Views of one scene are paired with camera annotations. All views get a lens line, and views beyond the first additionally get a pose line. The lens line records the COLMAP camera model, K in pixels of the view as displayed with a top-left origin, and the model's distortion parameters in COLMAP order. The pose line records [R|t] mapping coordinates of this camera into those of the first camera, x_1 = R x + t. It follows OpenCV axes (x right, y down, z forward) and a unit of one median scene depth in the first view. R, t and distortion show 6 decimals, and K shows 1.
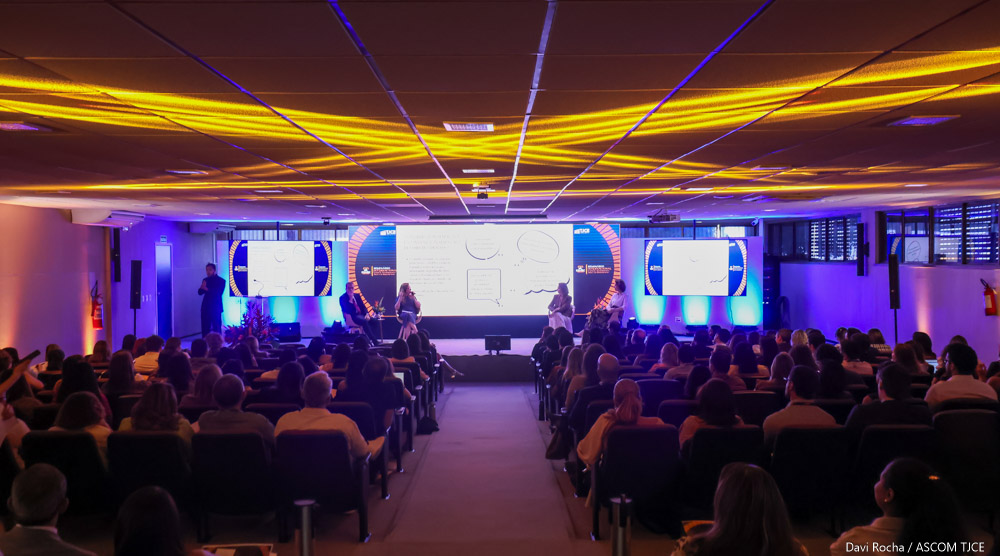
lens RADIAL K [[935.8, 0, 500.0], [0, 935.8, 278.0], [0, 0, 1]] dist [0.012885, 0.005703]
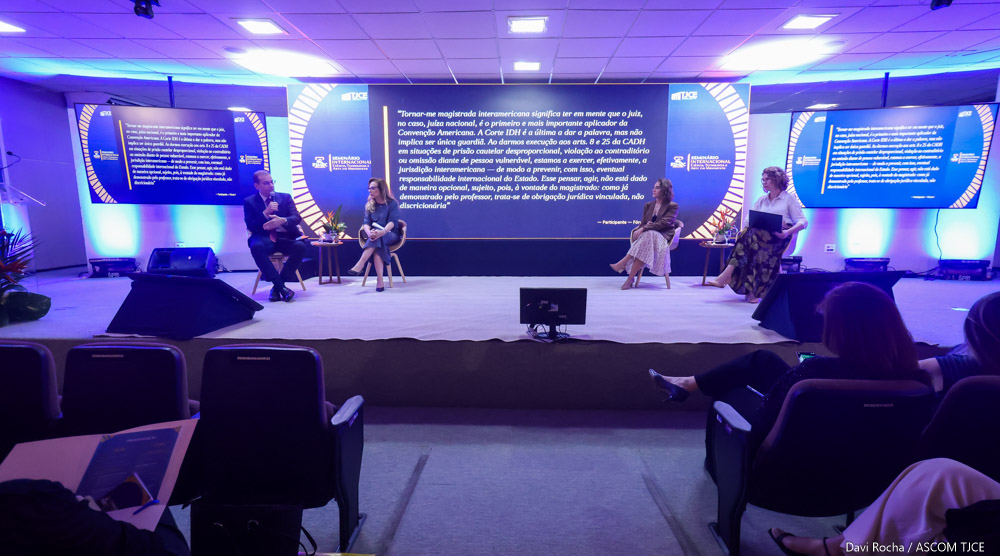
lens RADIAL K [[548.3, 0, 514.1], [0, 548.3, 279.2], [0, 0, 1]] dist [0.000796, 0.000197]
pose [[0.999870, 0.010621, -0.012105, -0.013374], [-0.009275, 0.994289, 0.106316, 0.028817], [0.013165, -0.106190, 0.994259, 0.652804]]
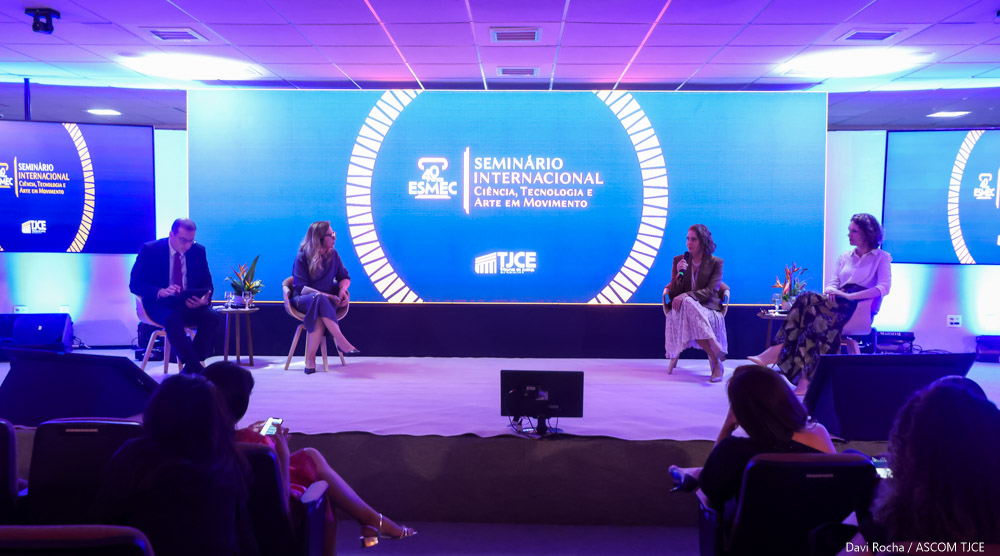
lens RADIAL K [[935.8, 0, 500.0], [0, 935.8, 278.0], [0, 0, 1]] dist [0.012885, 0.005703]
pose [[0.999623, 0.015764, -0.022502, -0.008330], [-0.015448, 0.999780, 0.014158, 0.022610], [0.022720, -0.013805, 0.999647, 0.581796]]
